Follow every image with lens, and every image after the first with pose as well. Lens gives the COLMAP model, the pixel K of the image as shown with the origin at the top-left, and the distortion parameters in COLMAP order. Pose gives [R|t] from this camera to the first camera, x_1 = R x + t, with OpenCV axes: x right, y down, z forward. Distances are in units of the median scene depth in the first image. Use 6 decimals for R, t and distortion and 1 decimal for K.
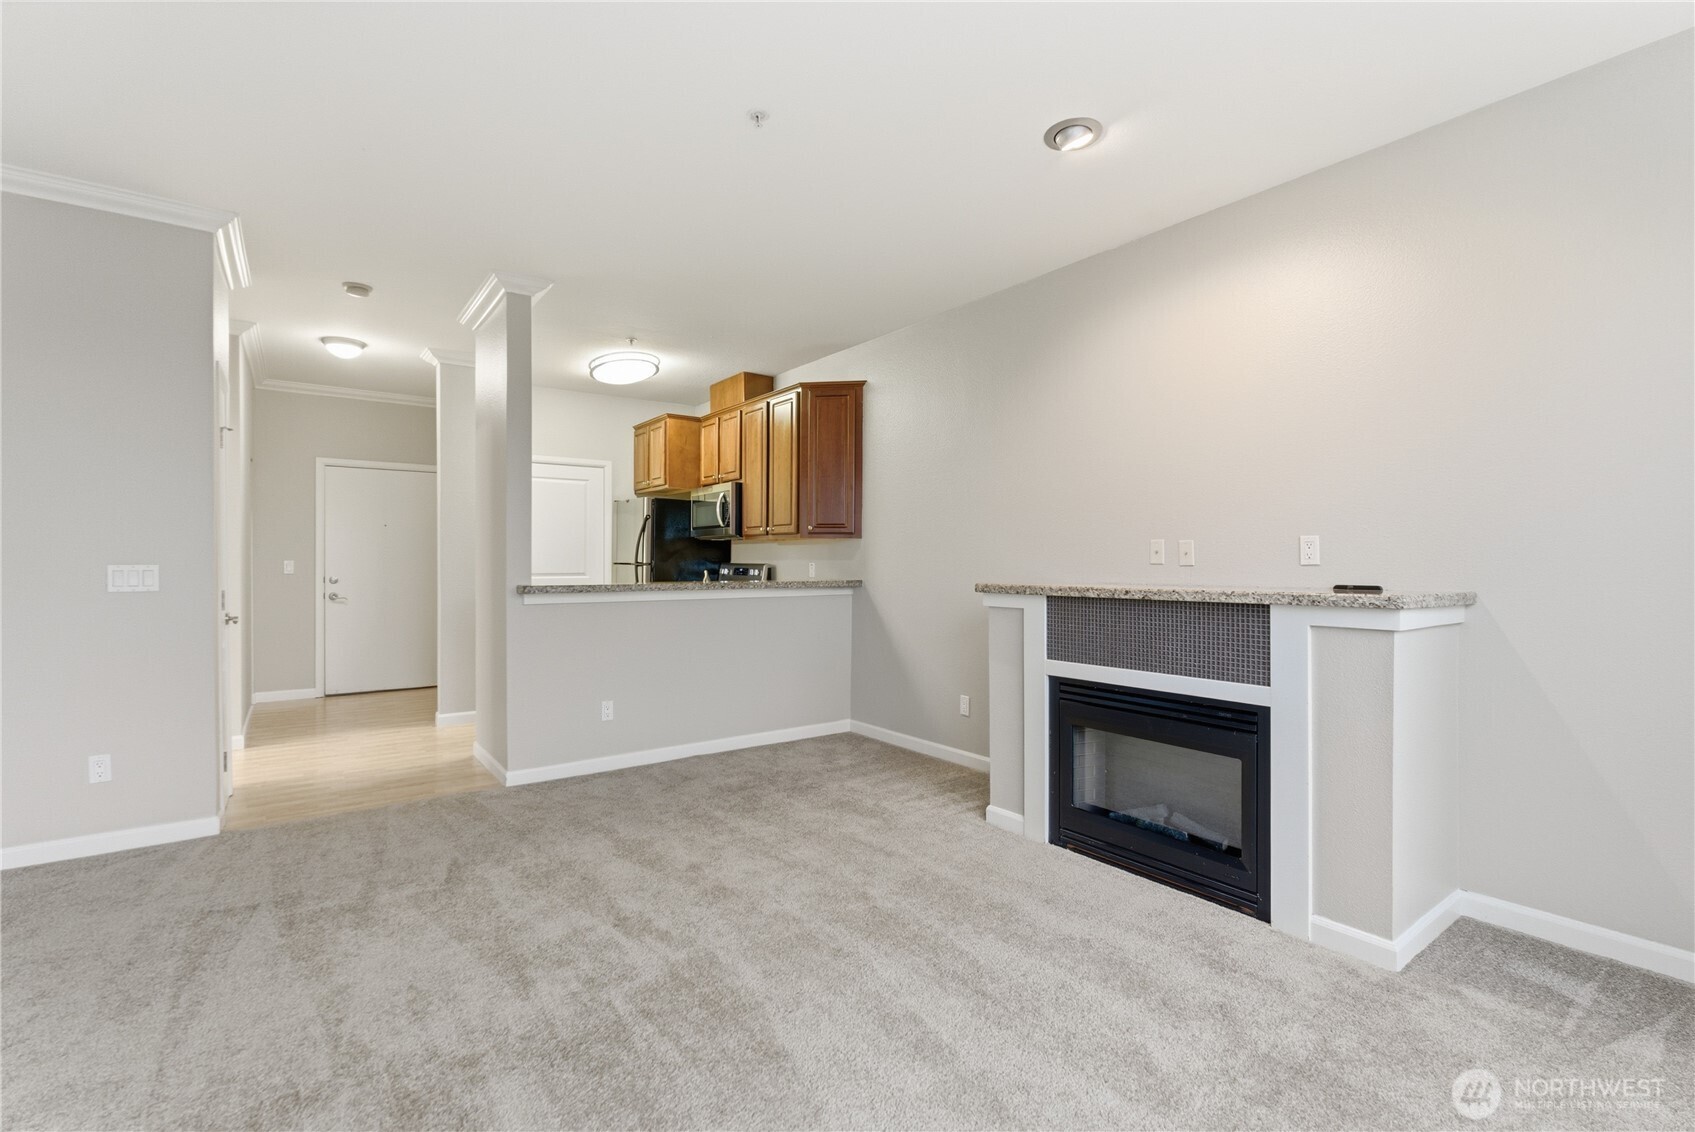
lens RADIAL K [[754.8, 0, 851.7], [0, 754.8, 565.0], [0, 0, 1]] dist [-0.011950, 0.005196]
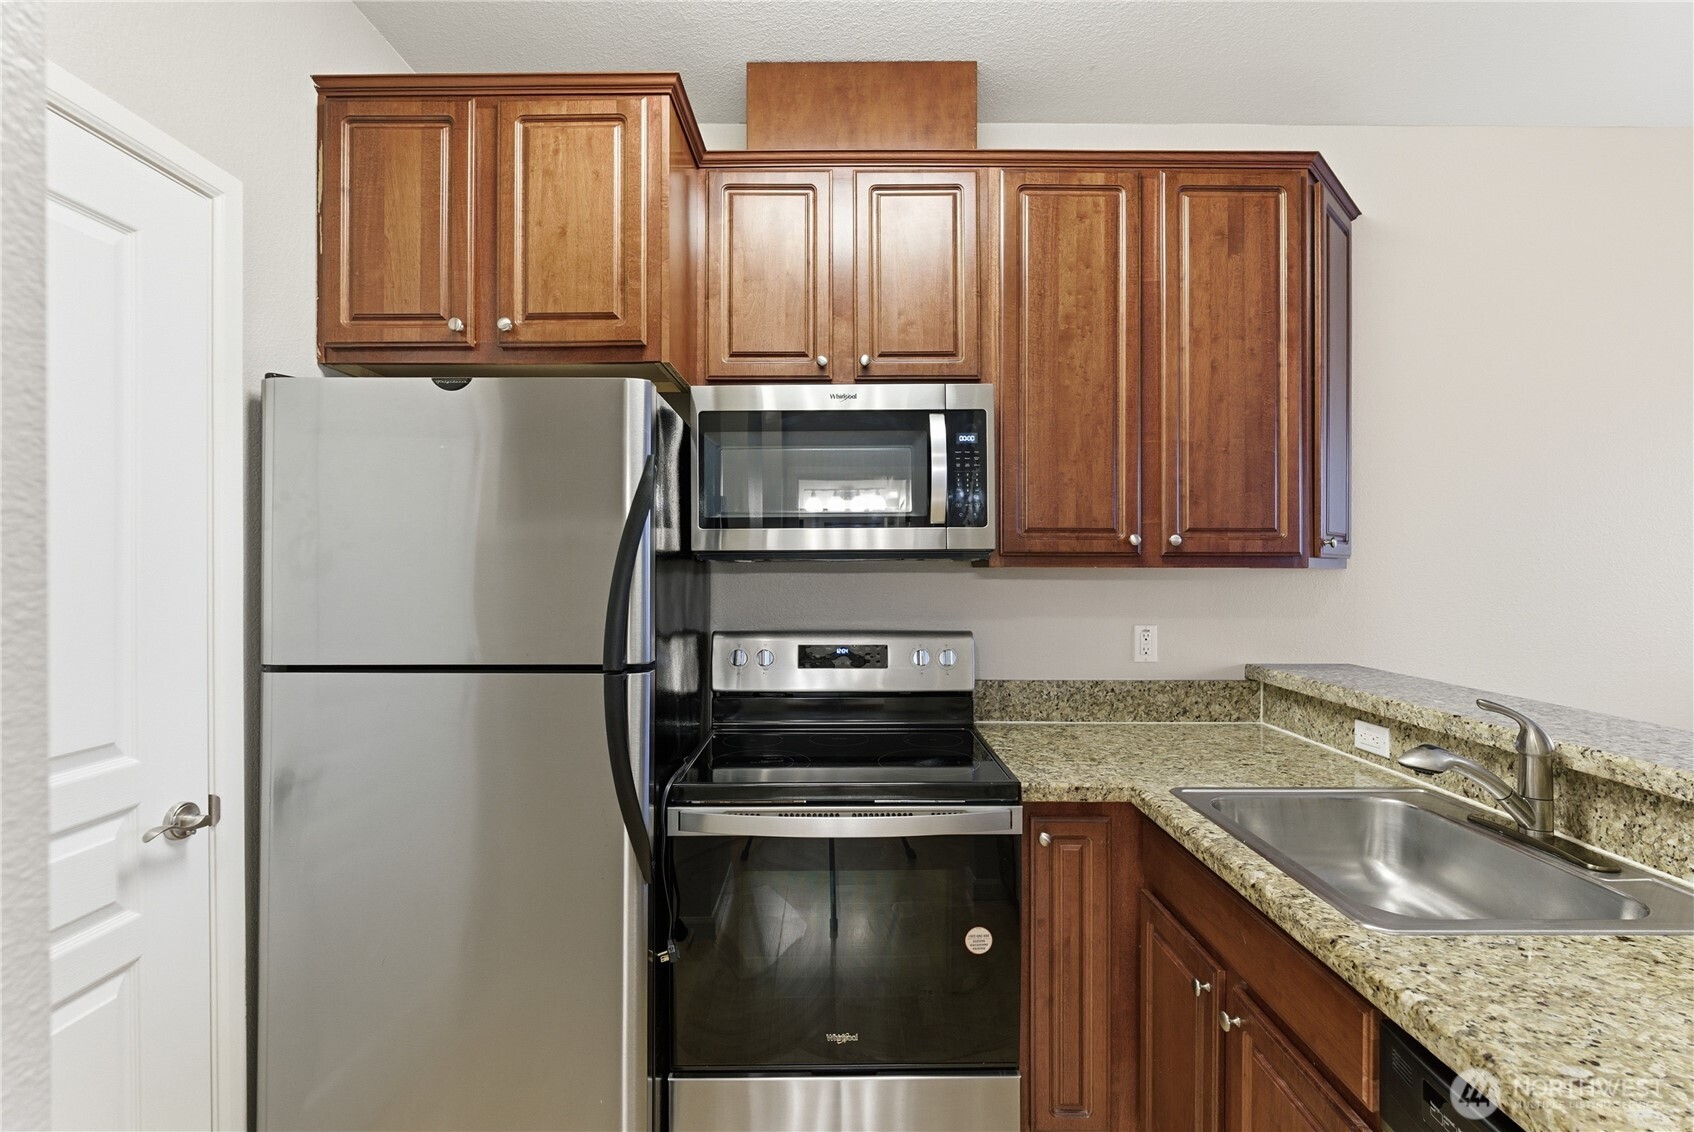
lens RADIAL K [[754.4, 0, 841.3], [0, 754.4, 563.6], [0, 0, 1]] dist [-0.011950, 0.005196]
pose [[0.594499, -0.001628, 0.804095, -0.832039], [0.006238, 0.999977, -0.002587, -0.064170], [-0.804072, 0.006554, 0.594496, 1.593069]]
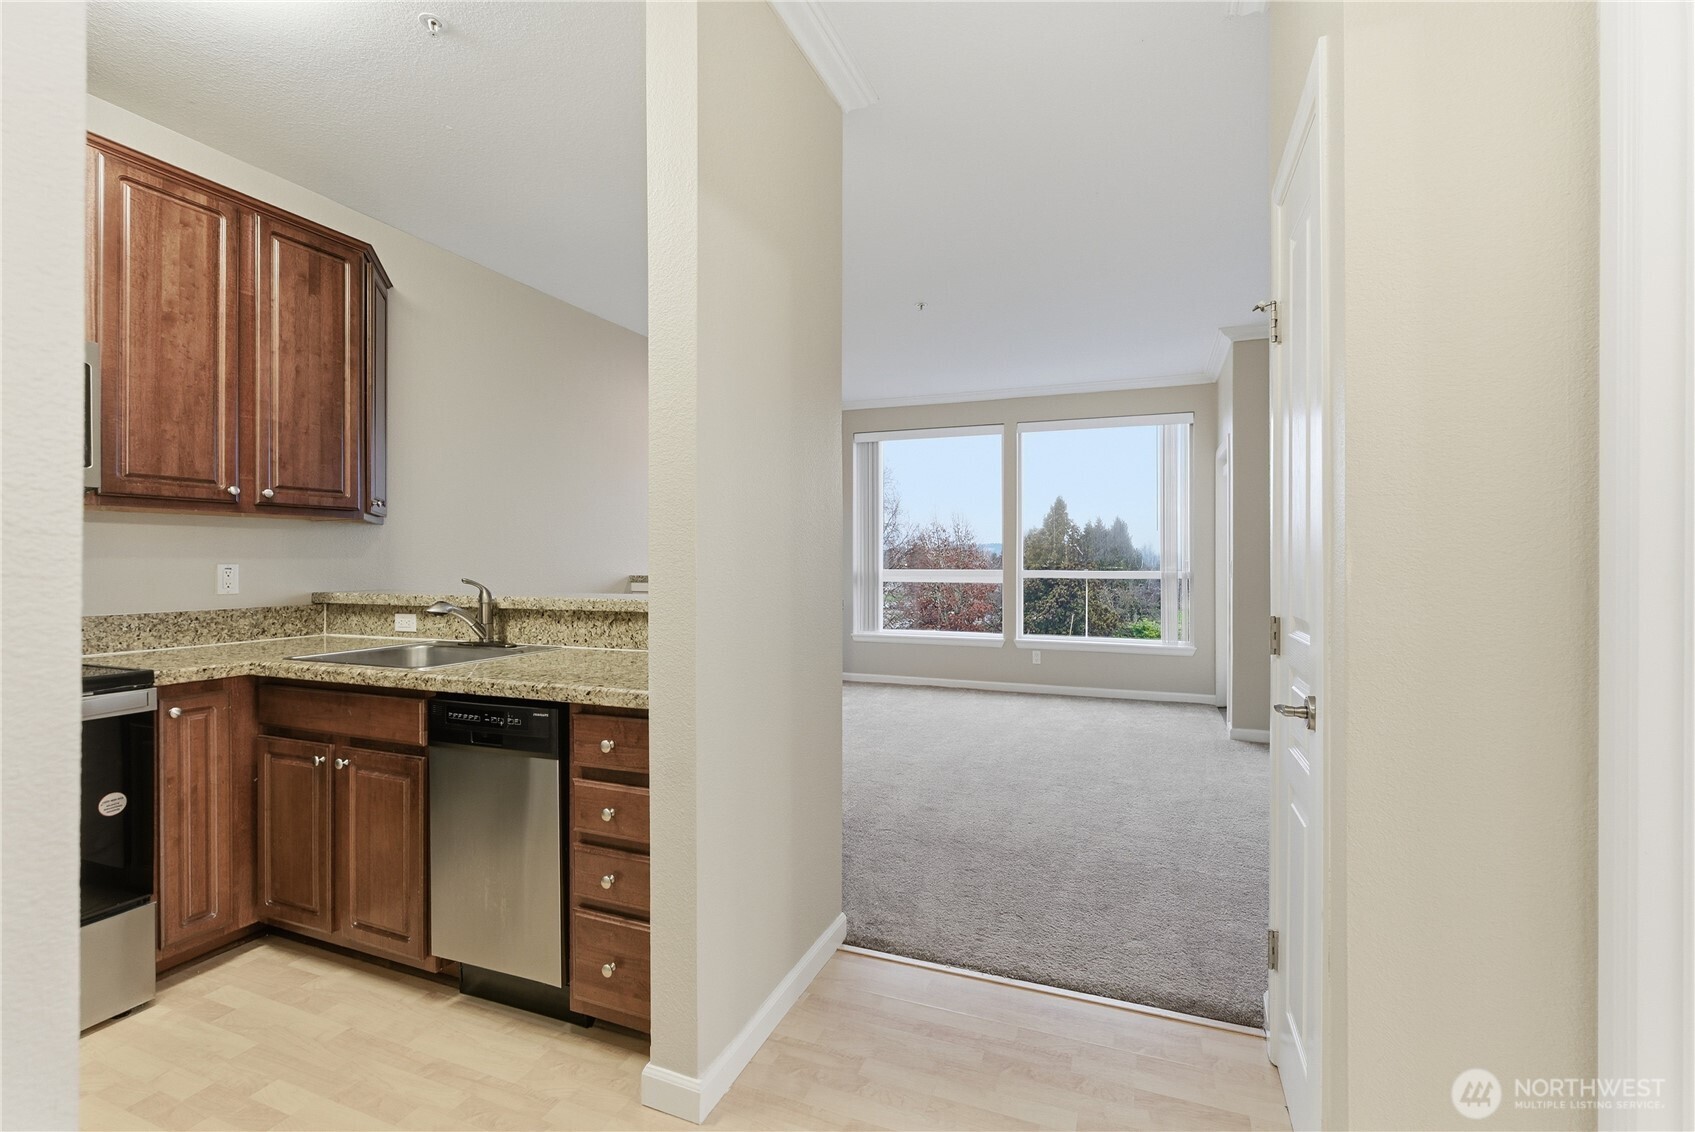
lens RADIAL K [[754.8, 0, 850.3], [0, 754.8, 558.3], [0, 0, 1]] dist [-0.011950, 0.005196]
pose [[-0.524122, 0.000228, 0.851643, -1.206290], [0.006995, 0.999967, 0.004037, -0.011641], [-0.851615, 0.008073, -0.524106, 1.626338]]
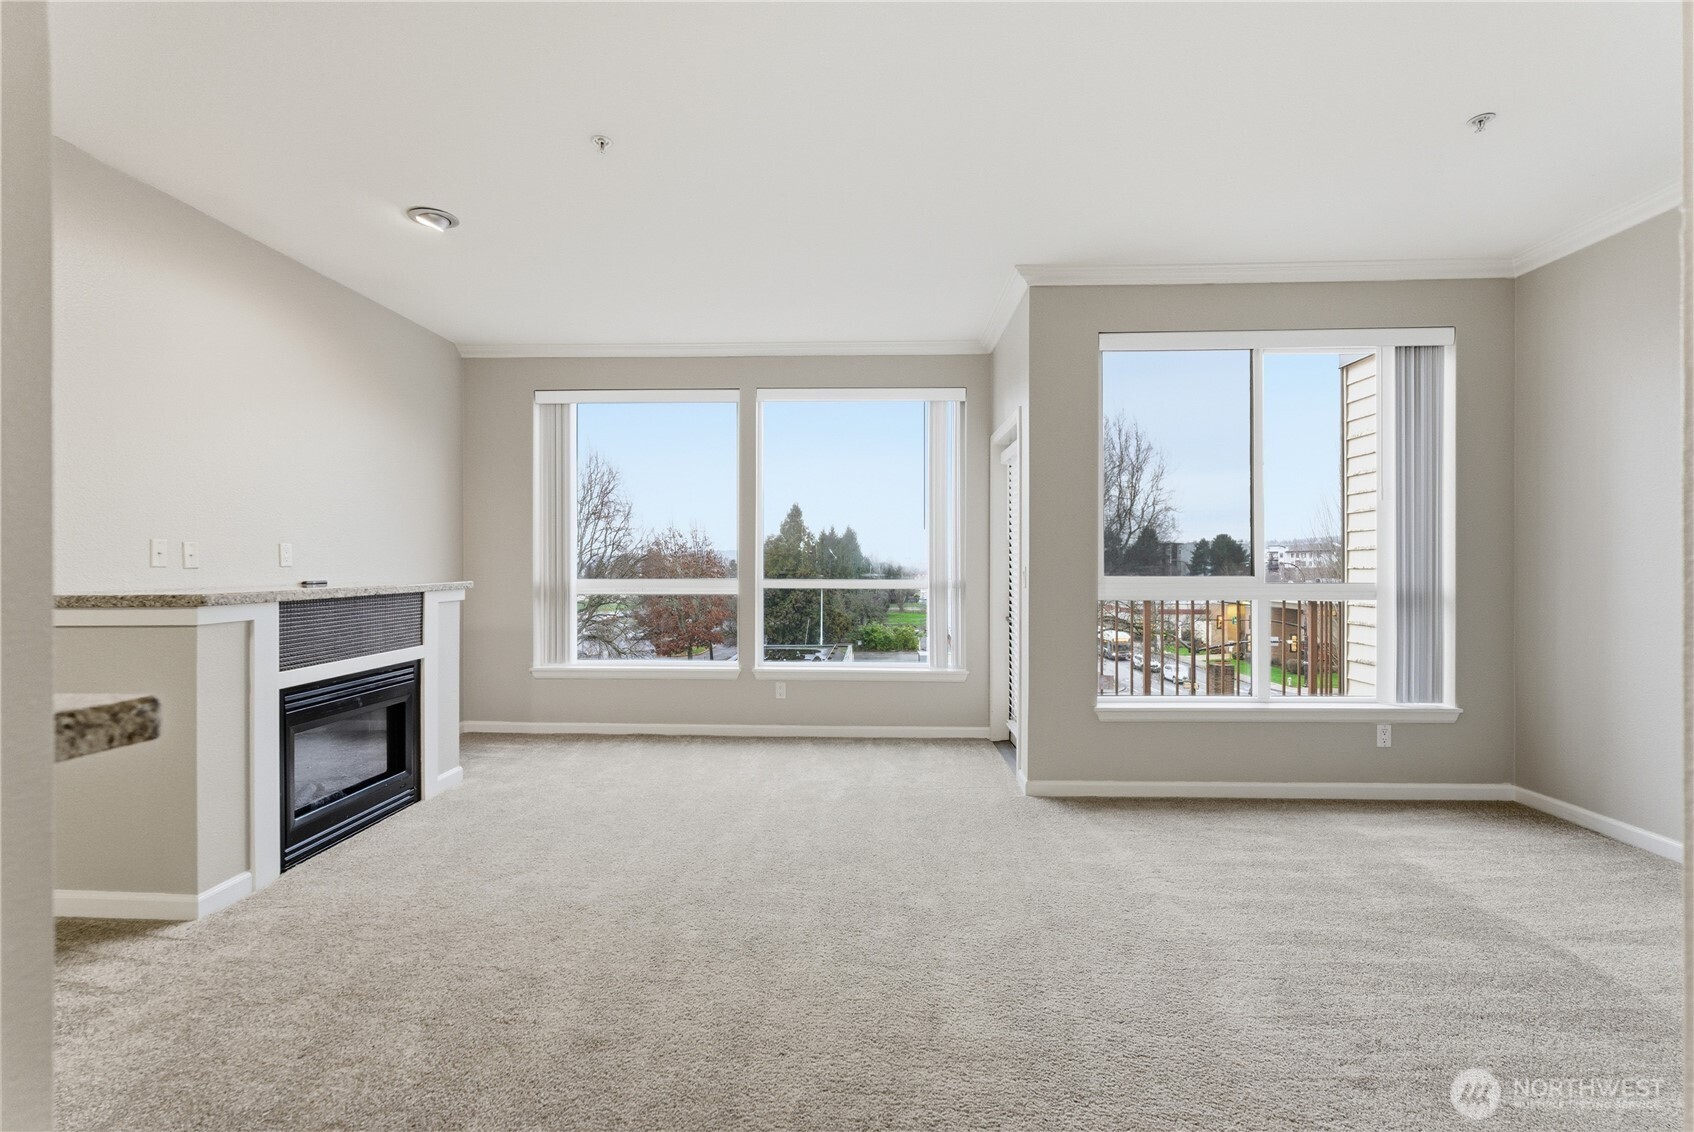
lens RADIAL K [[754.4, 0, 847.4], [0, 754.4, 563.3], [0, 0, 1]] dist [-0.011950, 0.005196]
pose [[-0.778101, 0.000714, 0.628139, -0.832962], [0.004480, 0.999980, 0.004413, -0.006396], [-0.628124, 0.006248, -0.778088, 1.269181]]
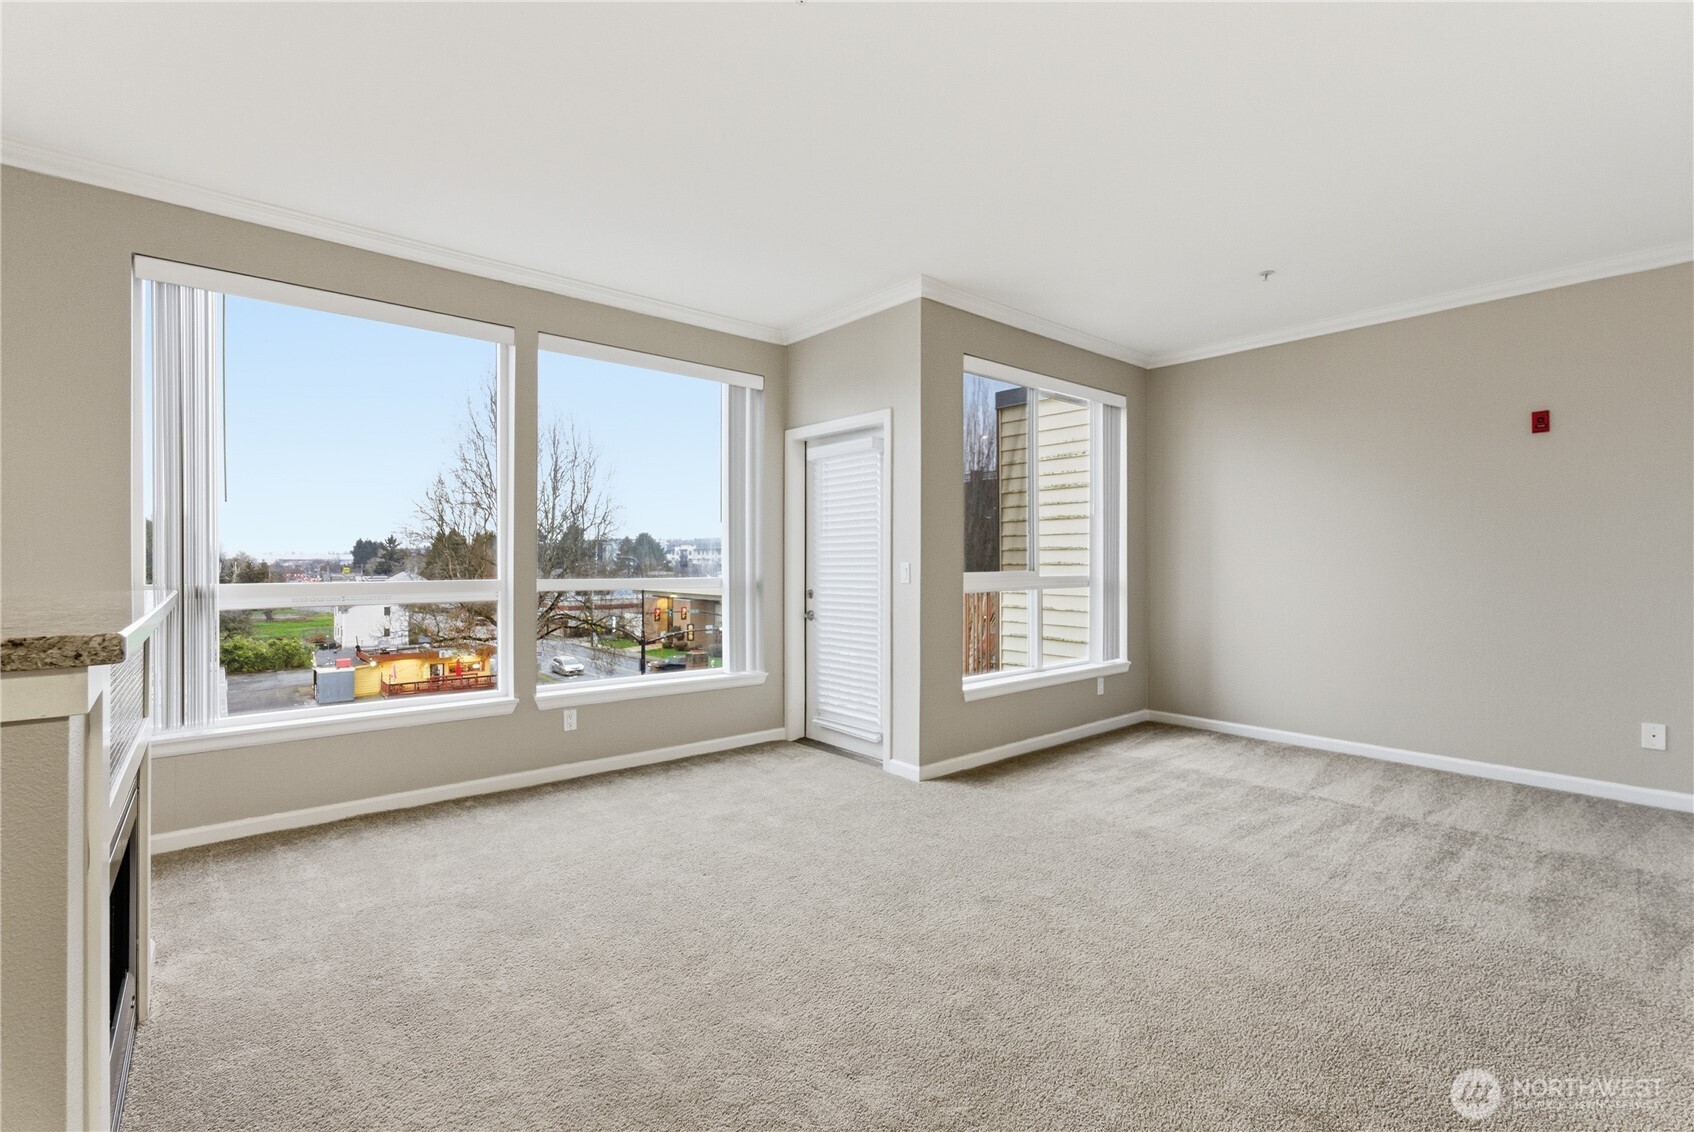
lens RADIAL K [[754.4, 0, 854.0], [0, 754.4, 561.6], [0, 0, 1]] dist [-0.011950, 0.005196]
pose [[-0.997913, -0.001205, -0.064562, -0.104502], [-0.001677, 0.999972, 0.007250, -0.006299], [0.064552, 0.007343, -0.997887, 1.408920]]
